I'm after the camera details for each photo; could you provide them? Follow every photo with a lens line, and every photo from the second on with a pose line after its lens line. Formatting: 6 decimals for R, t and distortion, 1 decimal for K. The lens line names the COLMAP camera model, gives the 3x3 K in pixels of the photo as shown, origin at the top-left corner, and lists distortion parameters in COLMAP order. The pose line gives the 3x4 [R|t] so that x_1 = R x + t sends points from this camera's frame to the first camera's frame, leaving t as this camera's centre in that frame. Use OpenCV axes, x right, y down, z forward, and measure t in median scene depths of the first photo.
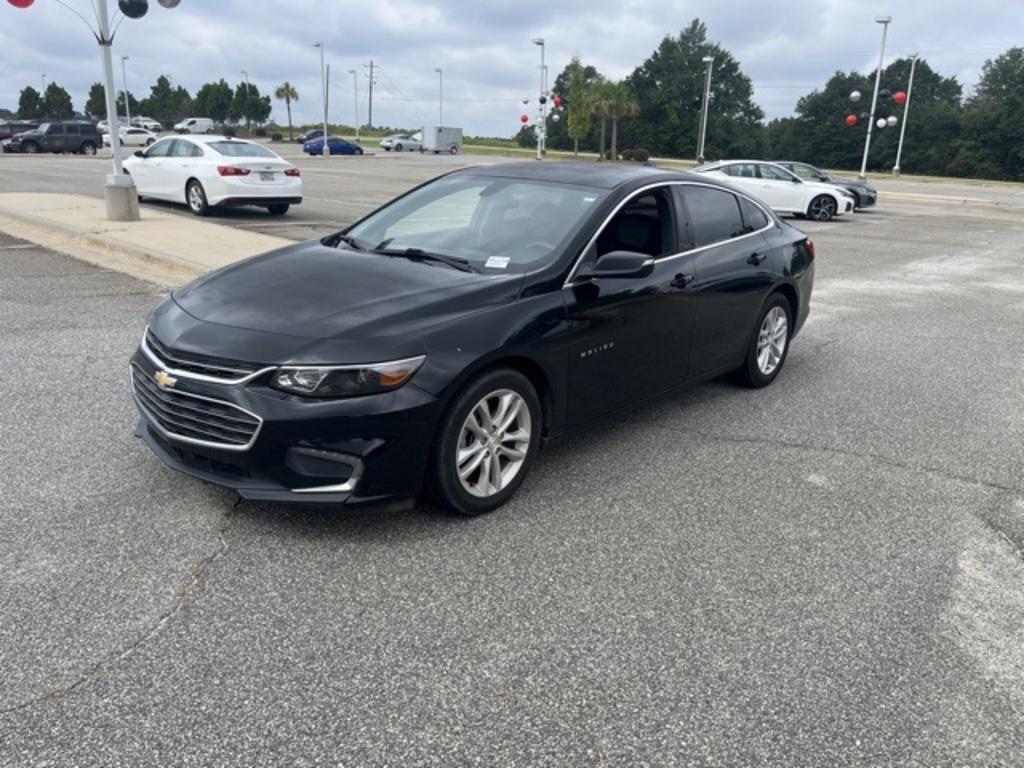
lens RADIAL K [[775.8, 0, 513.0], [0, 775.8, 387.9], [0, 0, 1]] dist [0.074014, -0.095065]
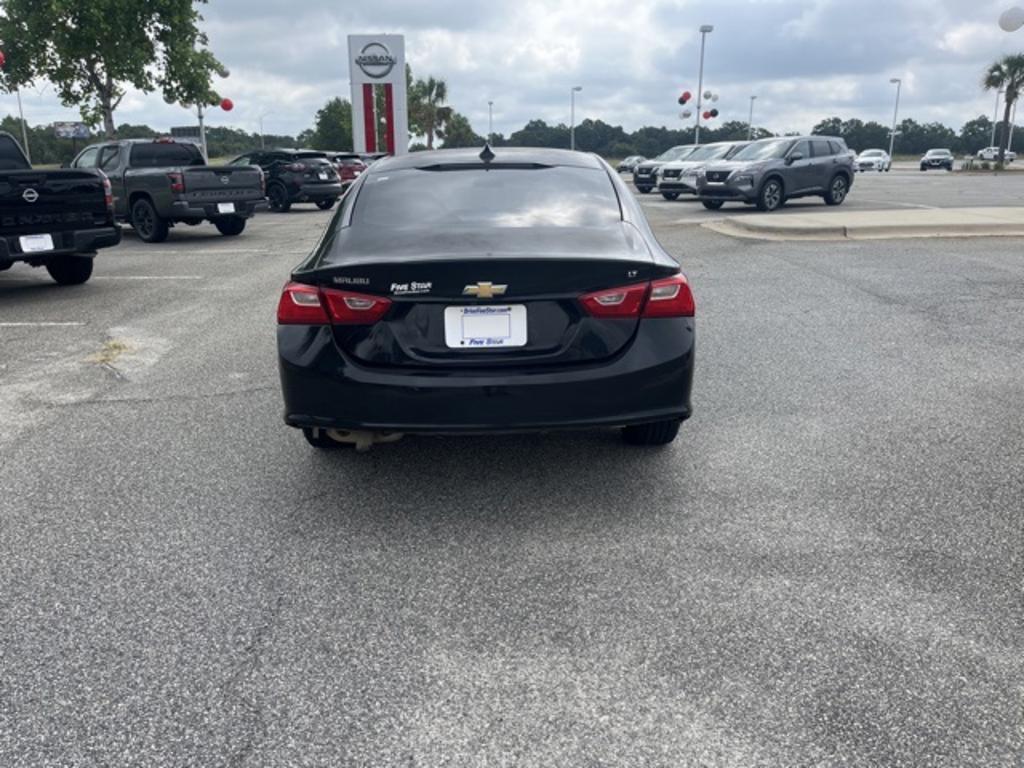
lens RADIAL K [[775.8, 0, 505.6], [0, 775.8, 383.0], [0, 0, 1]] dist [0.074014, -0.095065]
pose [[-0.751585, 0.156511, -0.640800, 0.249663], [-0.205615, 0.867457, 0.453034, -0.160846], [0.626771, 0.472252, -0.619787, 0.587008]]
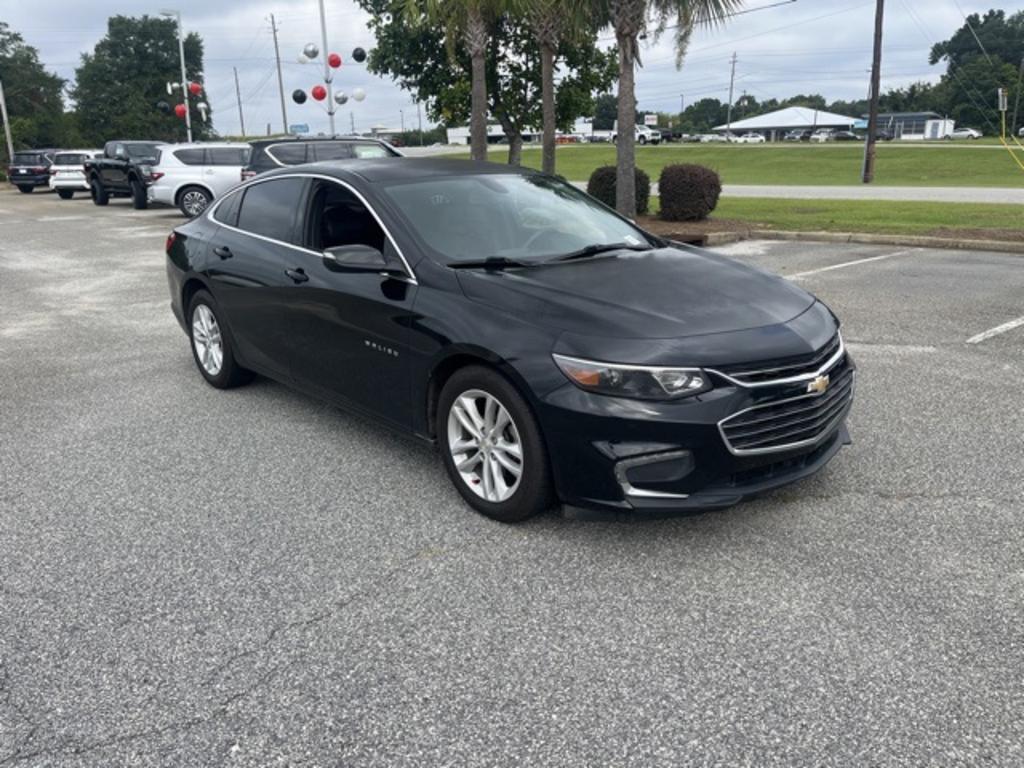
lens RADIAL K [[775.8, 0, 511.7], [0, 775.8, 377.9], [0, 0, 1]] dist [0.074014, -0.095065]
pose [[0.111223, -0.310760, 0.943959, -0.302368], [0.309952, 0.913320, 0.264153, -0.084850], [-0.944224, 0.263202, 0.197903, 0.250595]]
